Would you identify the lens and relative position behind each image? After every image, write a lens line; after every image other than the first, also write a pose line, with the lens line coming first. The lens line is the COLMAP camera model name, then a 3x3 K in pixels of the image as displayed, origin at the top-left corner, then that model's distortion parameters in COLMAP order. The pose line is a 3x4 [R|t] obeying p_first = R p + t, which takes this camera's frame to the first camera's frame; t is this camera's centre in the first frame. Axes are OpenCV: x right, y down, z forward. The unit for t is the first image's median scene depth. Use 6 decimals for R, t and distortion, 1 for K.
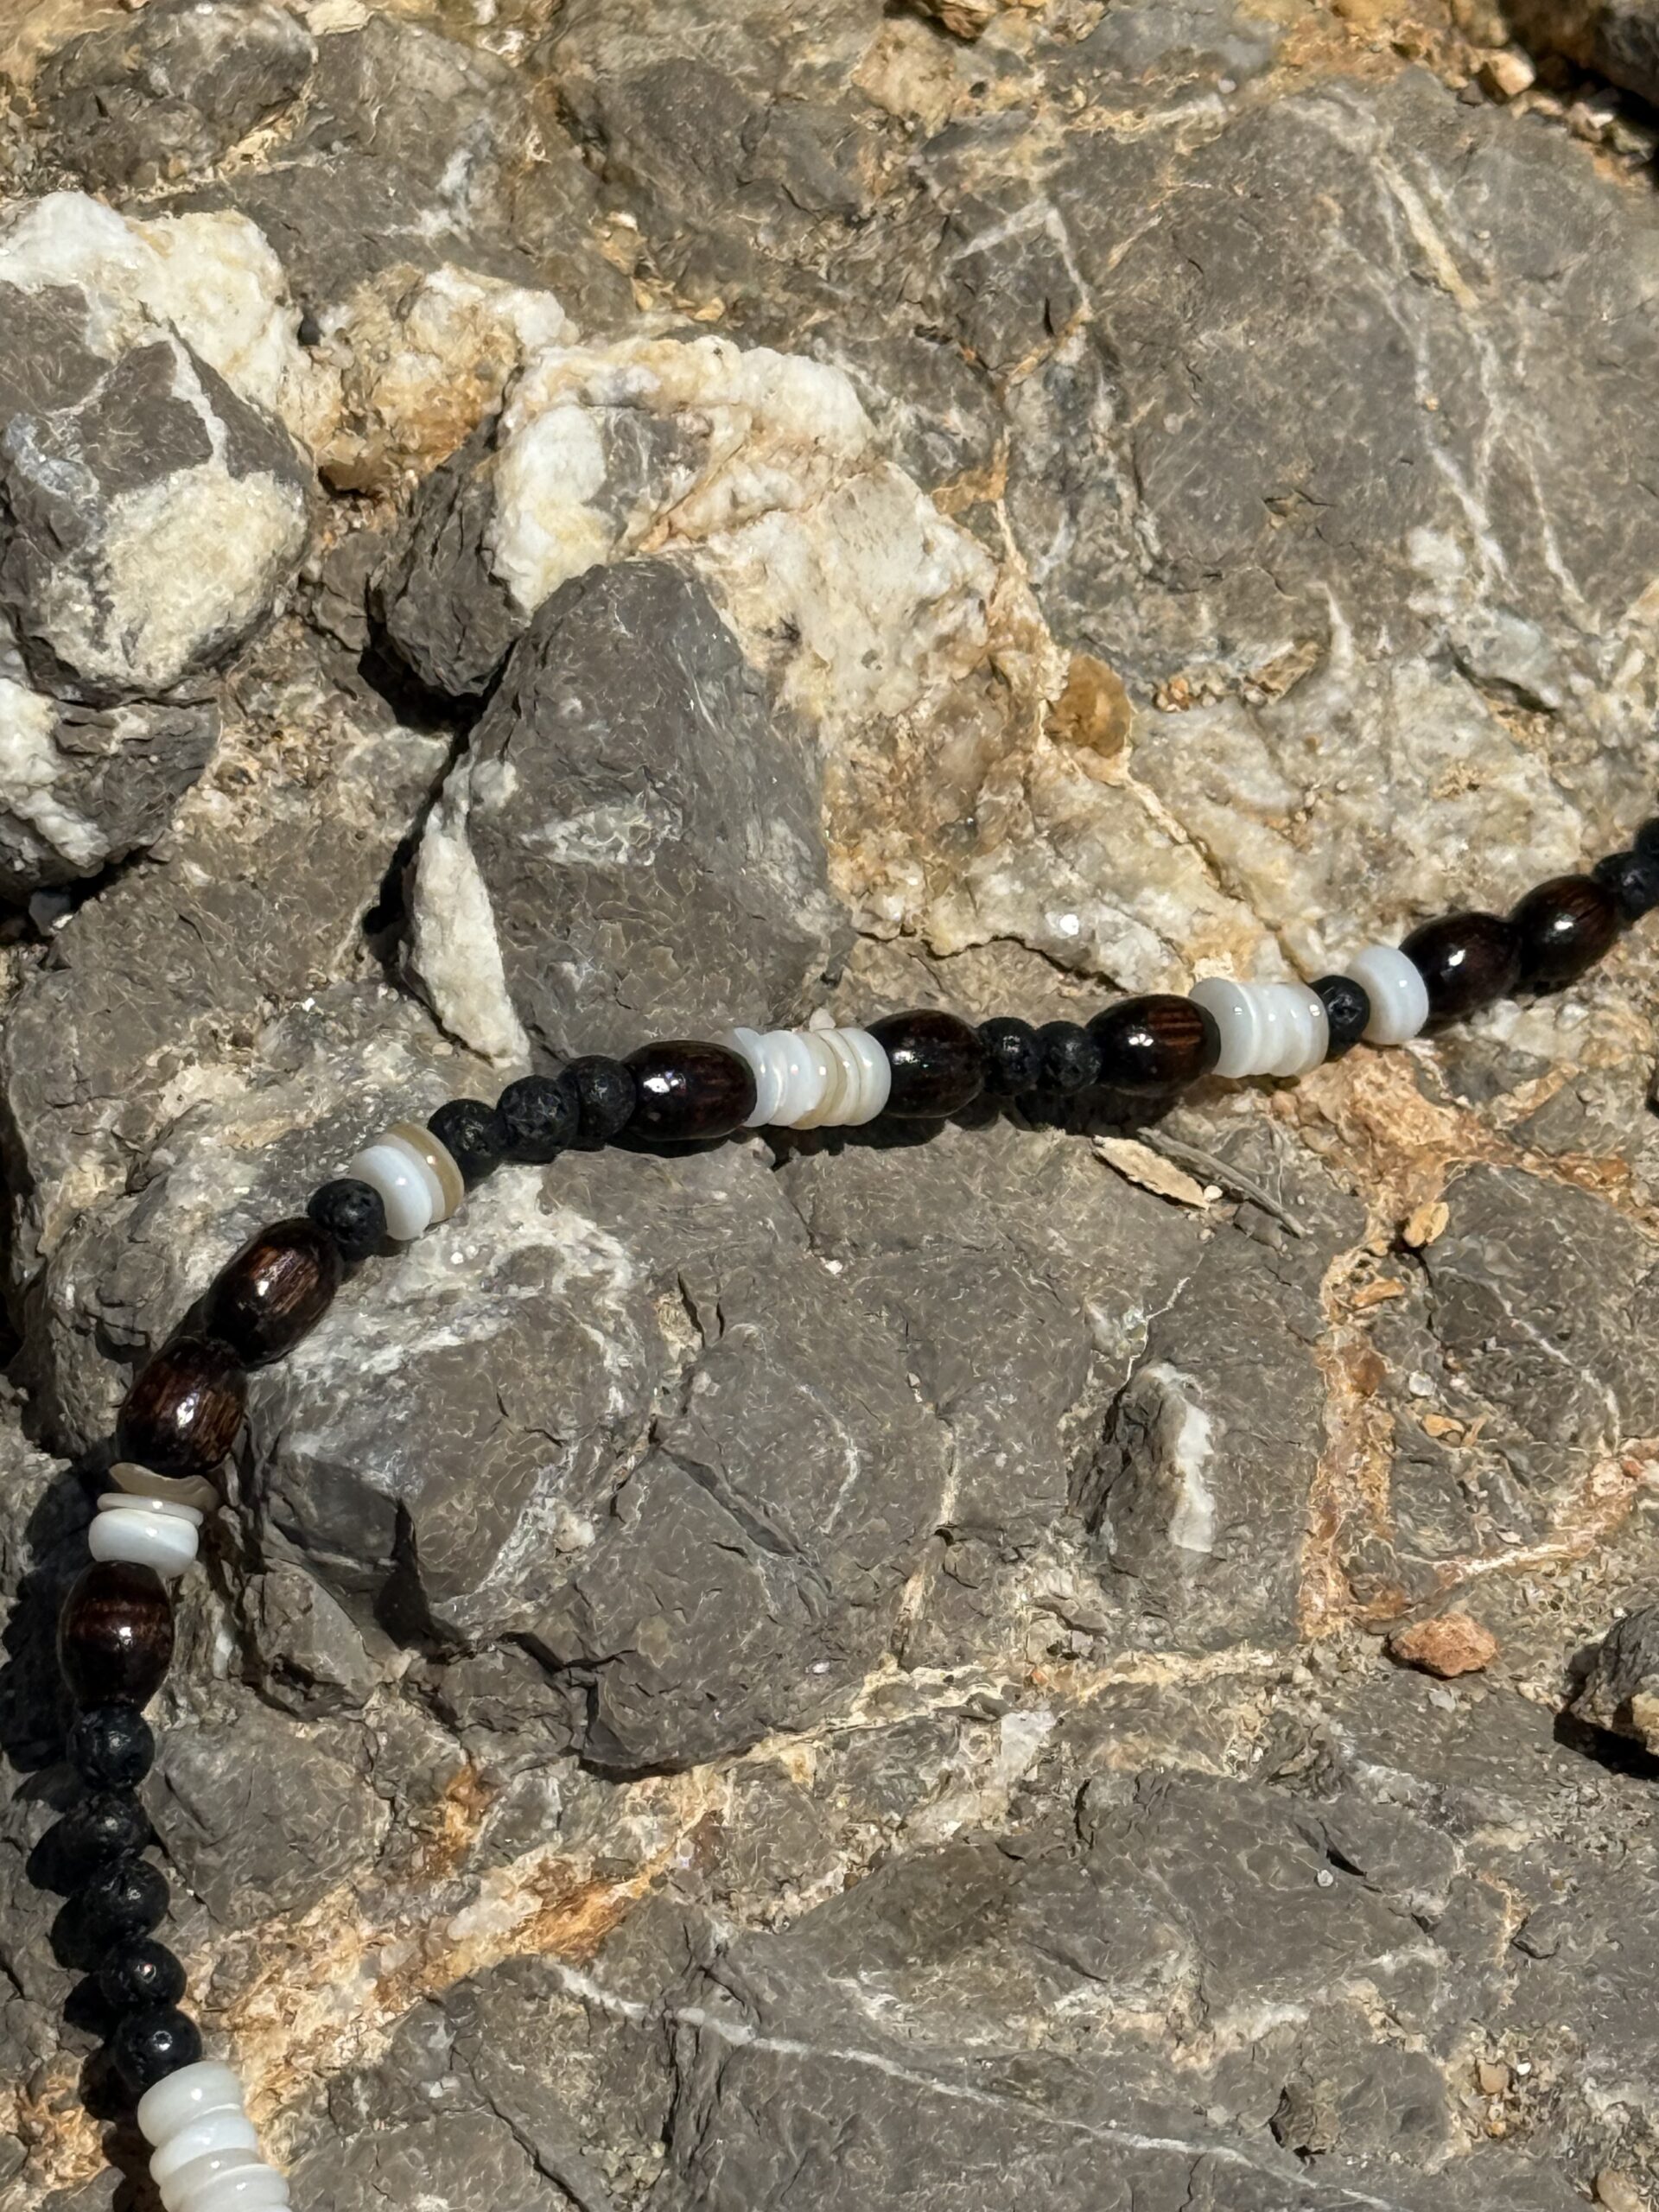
lens RADIAL K [[8080.4, 0, 759.2], [0, 8080.4, 1037.5], [0, 0, 1]] dist [0.137324, 0.168150]
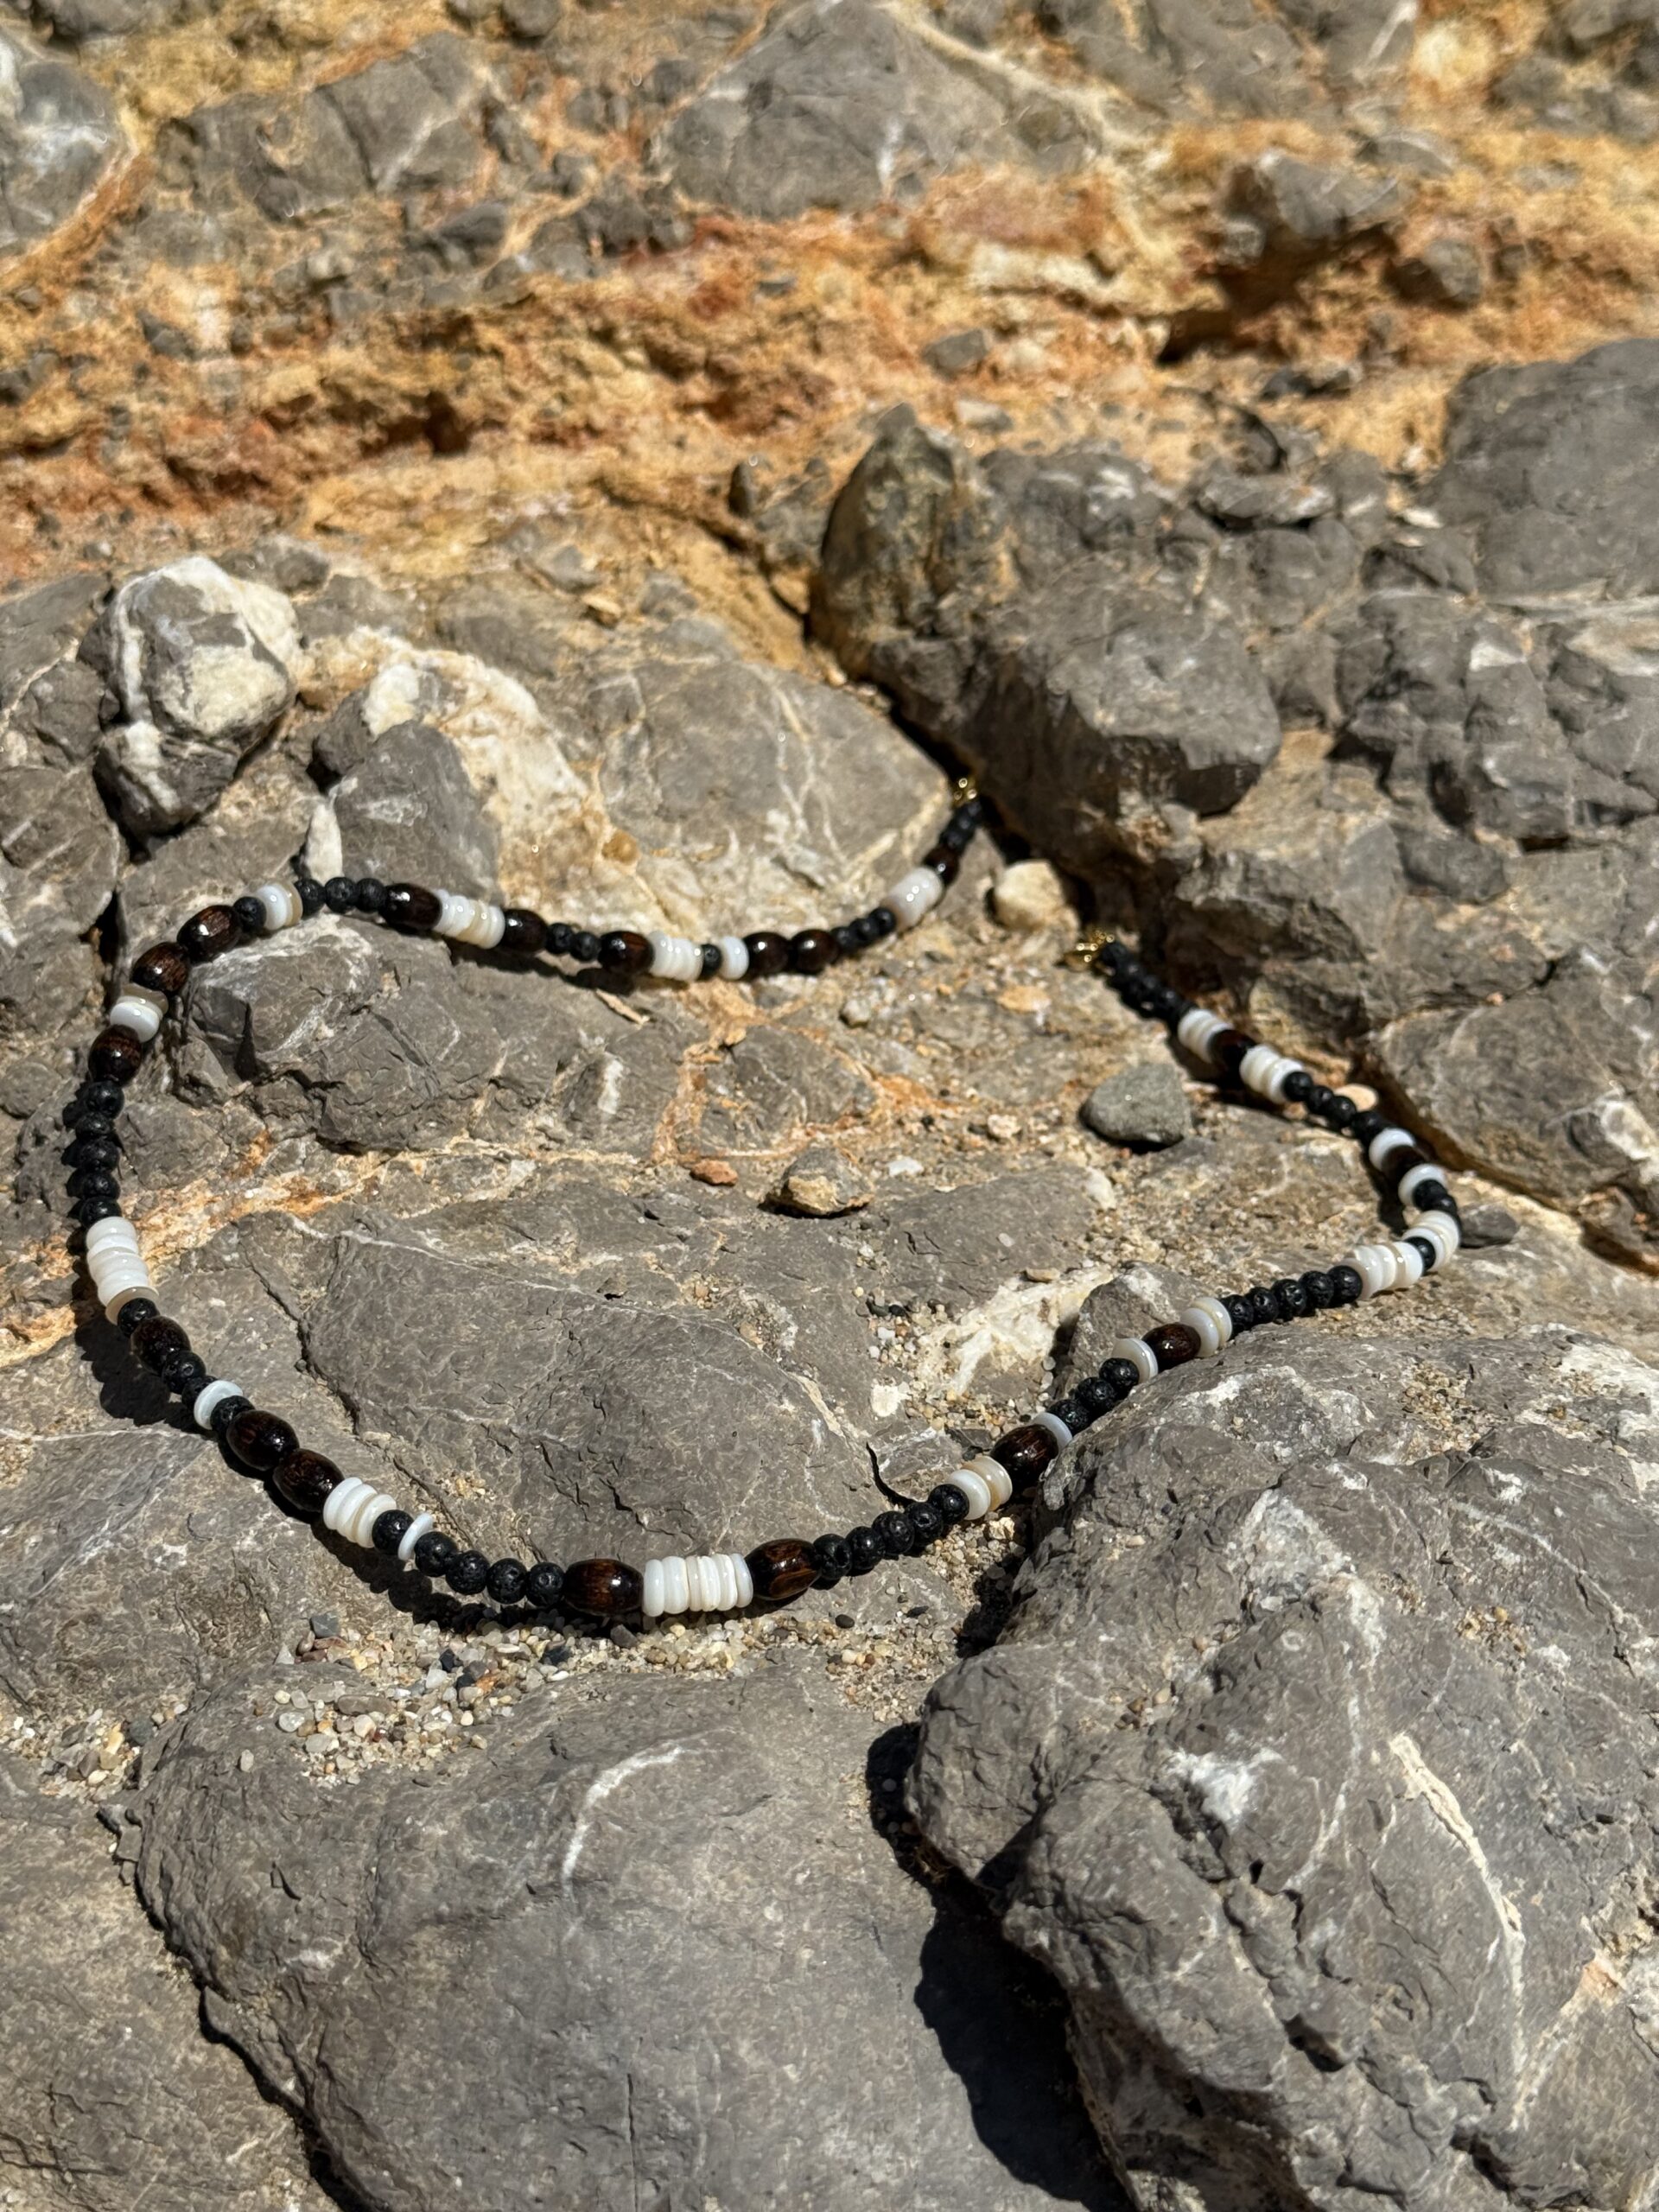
lens RADIAL K [[3170.6, 0, 801.4], [0, 3170.6, 1098.2], [0, 0, 1]] dist [0.164790, -0.252671]
pose [[0.995339, 0.095850, 0.010640, 0.096758], [-0.090342, 0.965330, -0.244901, 0.269831], [-0.033745, 0.242798, 0.969490, 0.128042]]
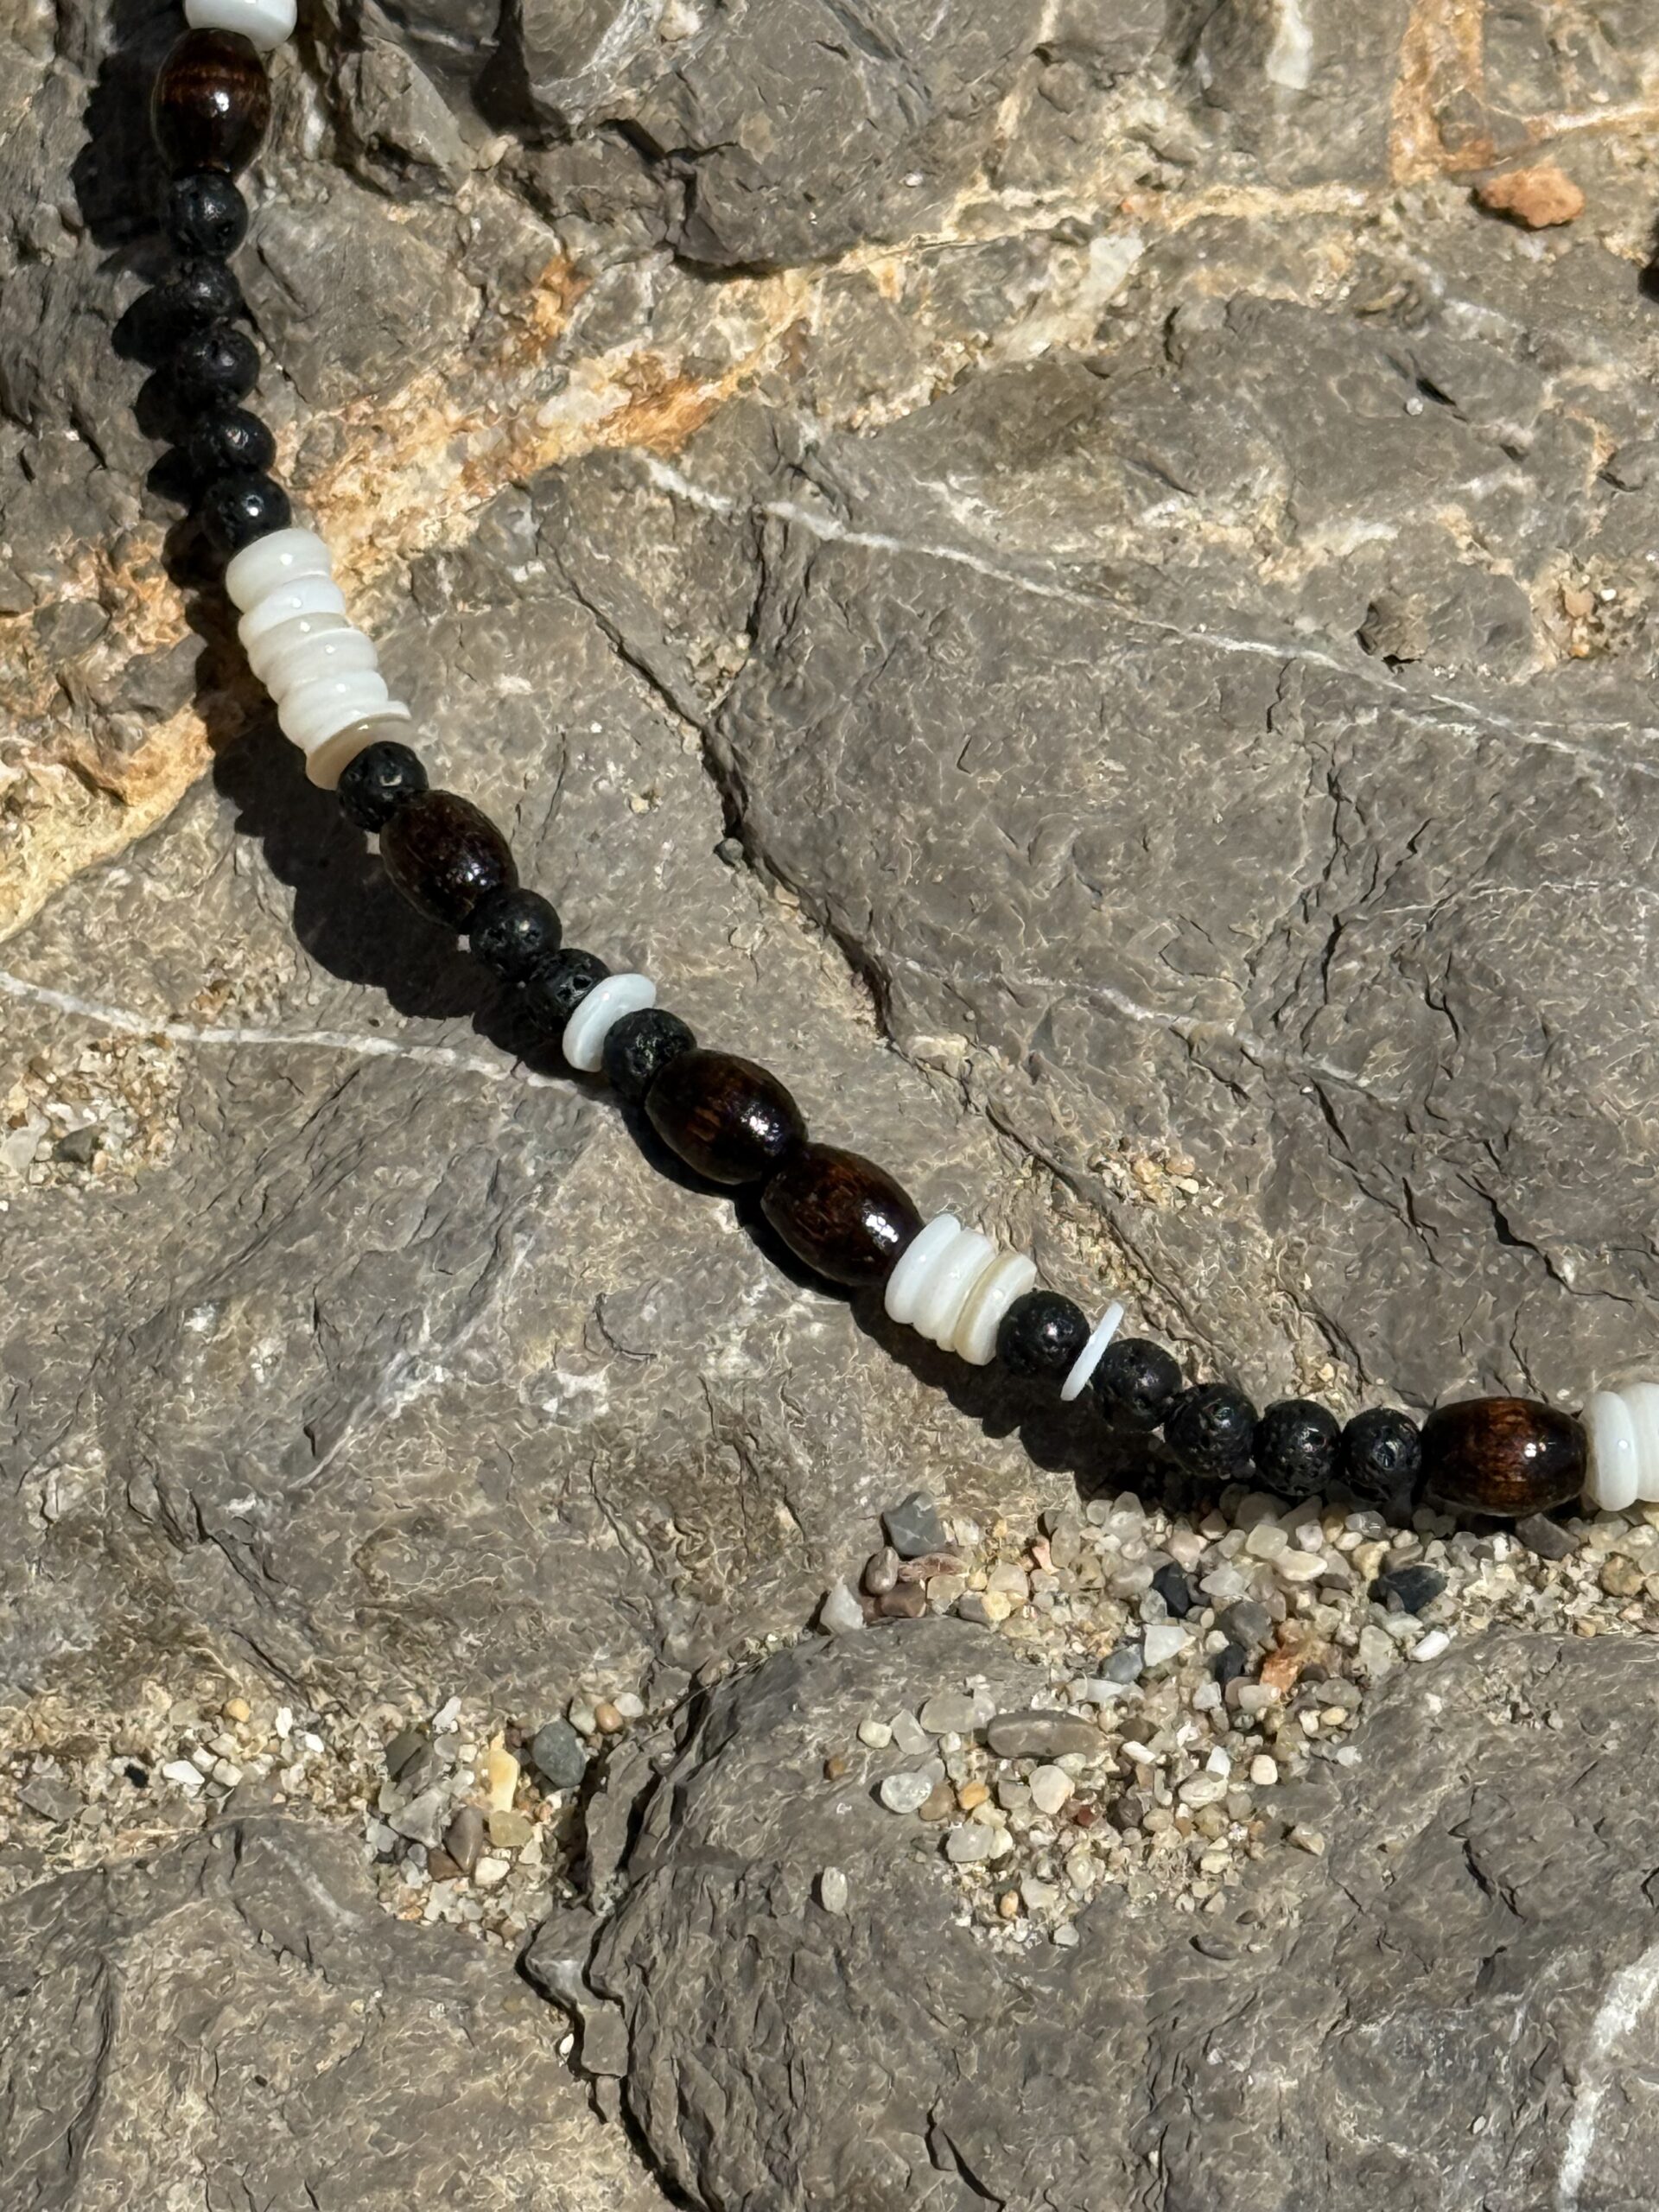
lens RADIAL K [[8080.4, 0, 759.2], [0, 8080.4, 1037.5], [0, 0, 1]] dist [0.137324, 0.168150]
pose [[0.998567, 0.039678, 0.035918, -0.041366], [-0.043858, 0.991281, 0.124252, 0.057752], [-0.030675, -0.125649, 0.991600, 0.004548]]
